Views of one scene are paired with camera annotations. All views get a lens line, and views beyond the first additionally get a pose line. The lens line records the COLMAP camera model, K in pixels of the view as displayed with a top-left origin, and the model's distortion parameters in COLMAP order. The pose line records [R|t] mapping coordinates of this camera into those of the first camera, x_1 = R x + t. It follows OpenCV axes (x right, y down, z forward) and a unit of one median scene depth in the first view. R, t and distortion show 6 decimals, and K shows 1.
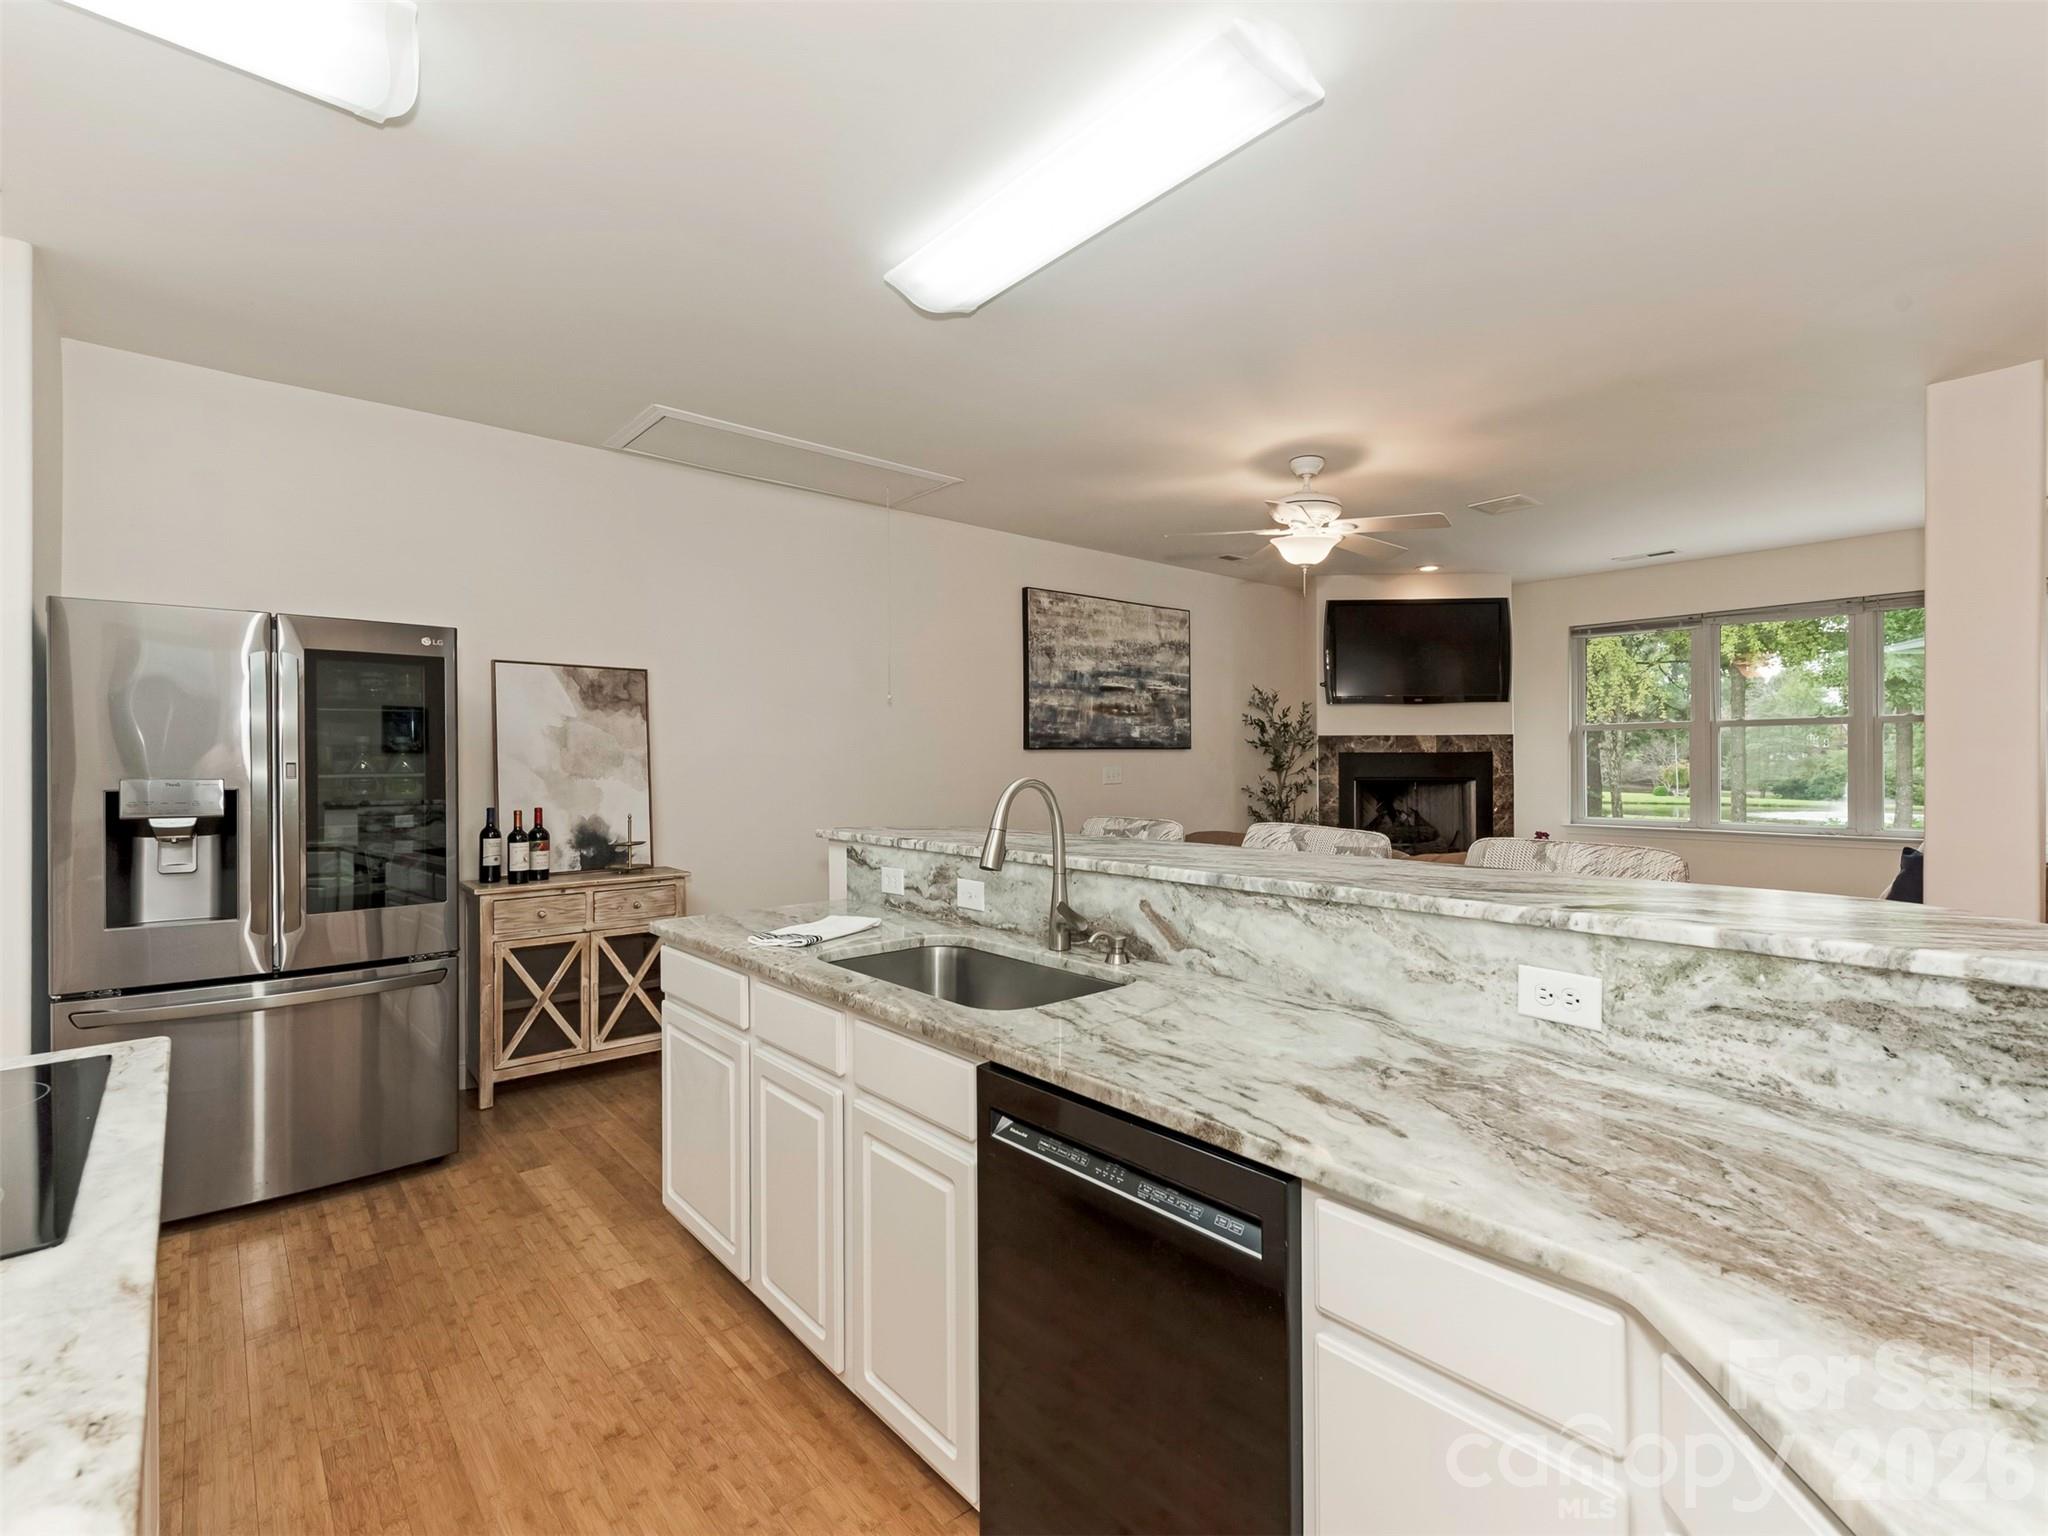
lens RADIAL K [[931.4, 0, 1032.1], [0, 931.4, 764.7], [0, 0, 1]] dist [-0.001497, -0.001751]
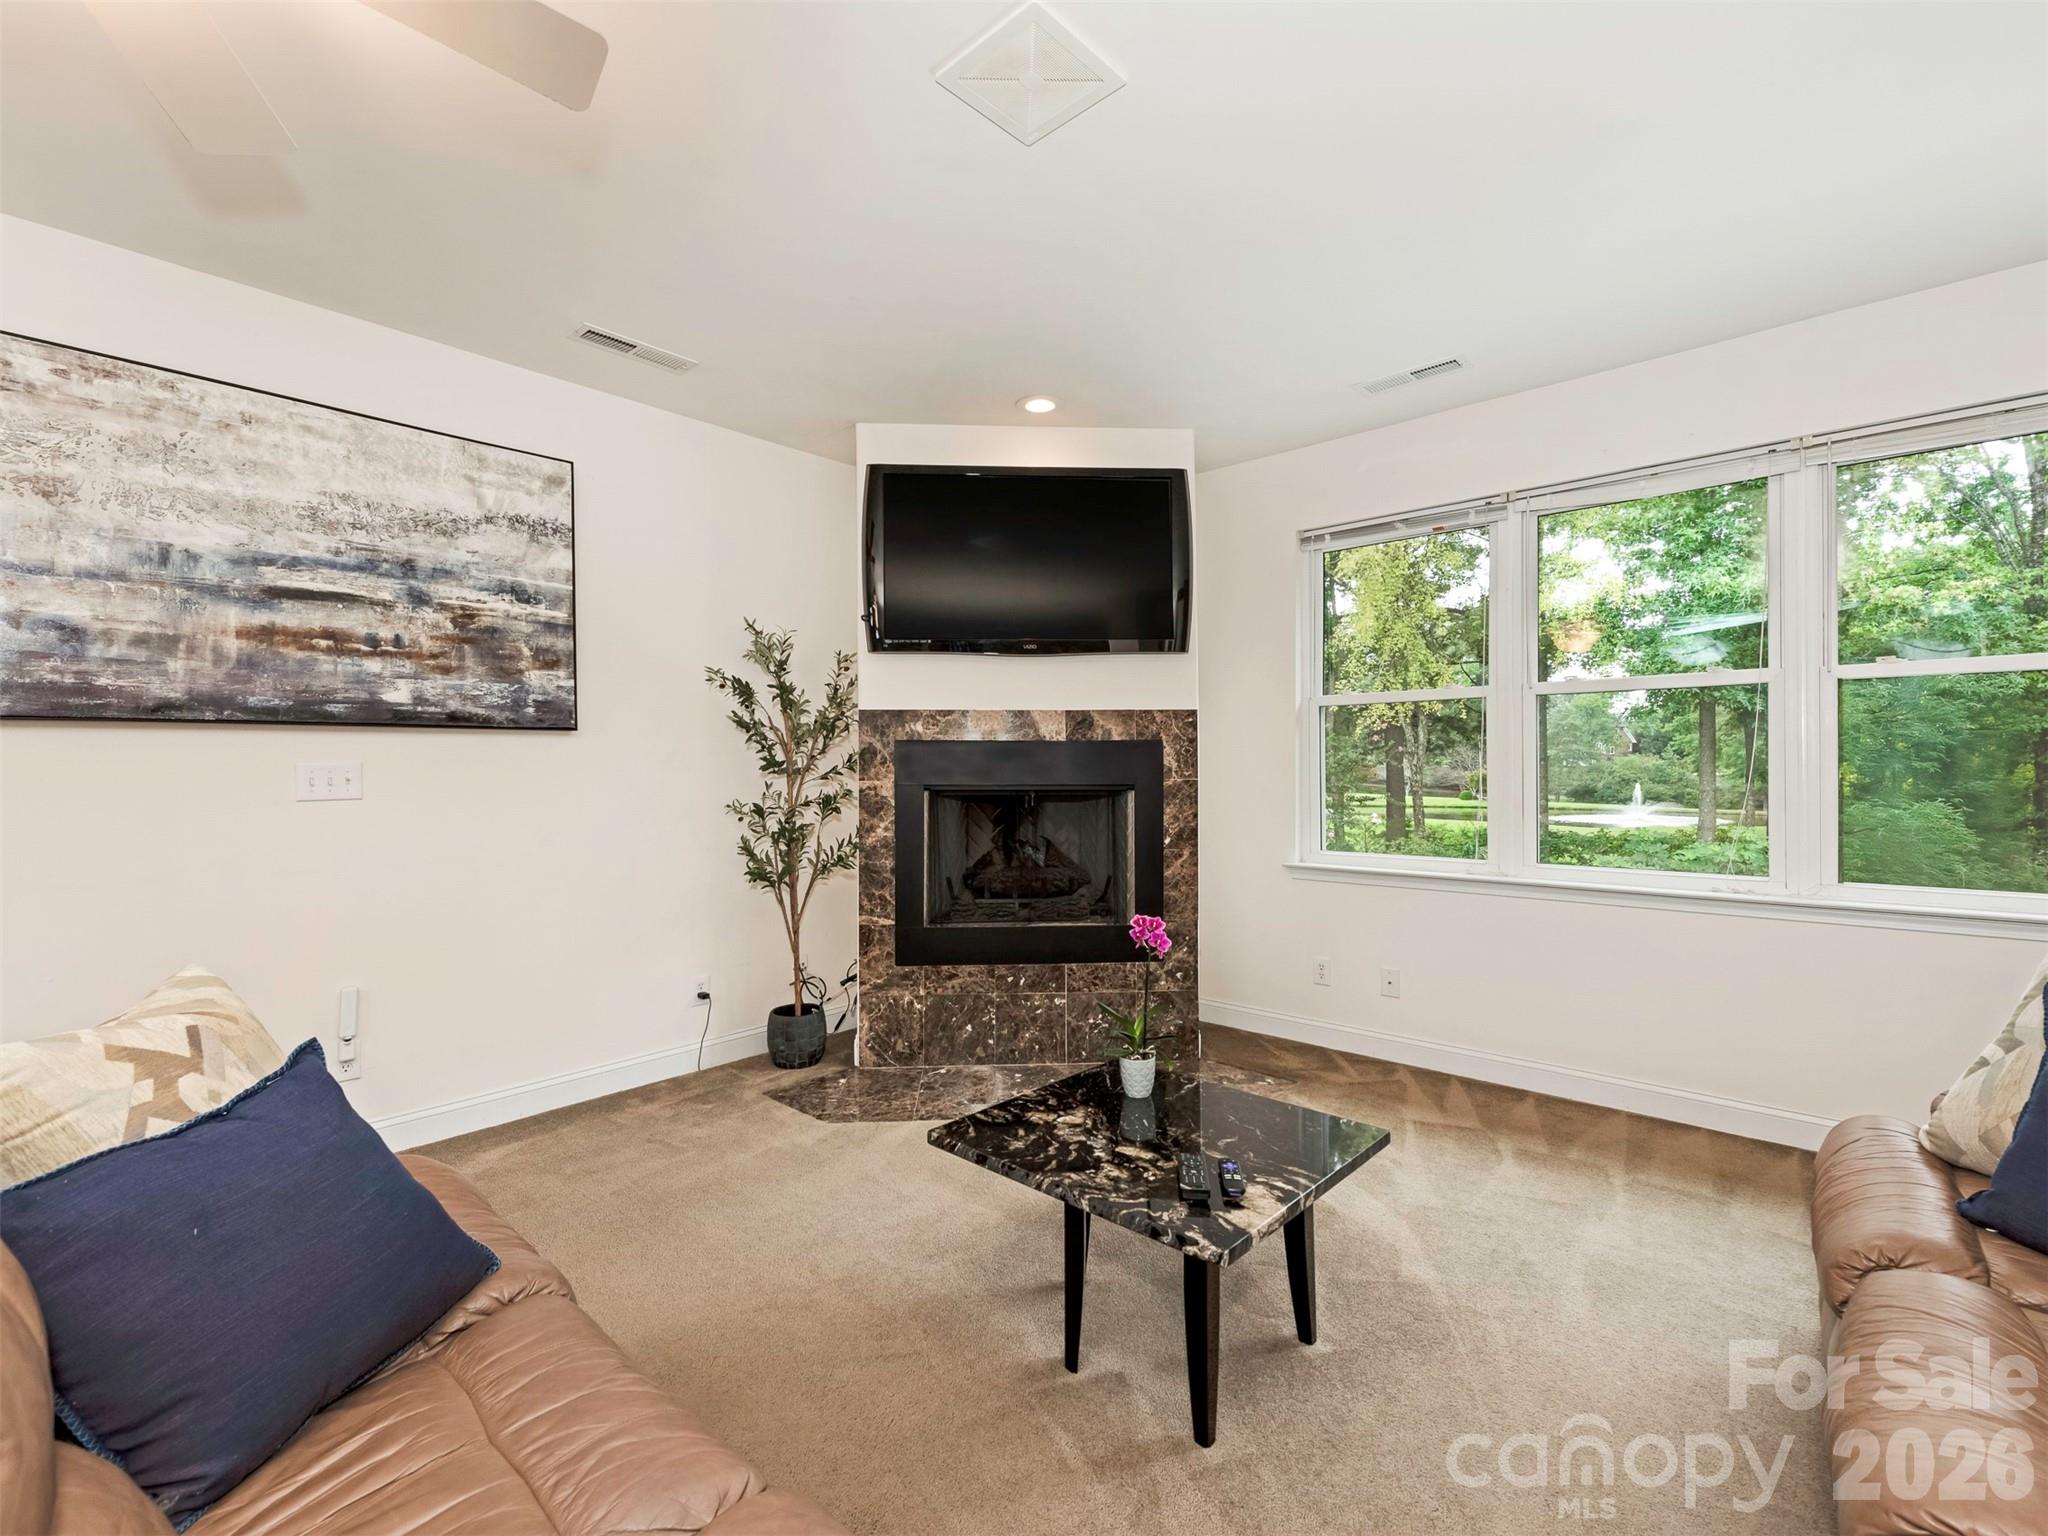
lens RADIAL K [[829.9, 0, 1019.1], [0, 829.9, 771.0], [0, 0, 1]] dist [0.007262, -0.000196]
pose [[0.995259, -0.000382, 0.097263, 0.371155], [0.000472, 0.999999, -0.000912, 0.006064], [-0.097262, 0.000953, 0.995258, 0.519527]]
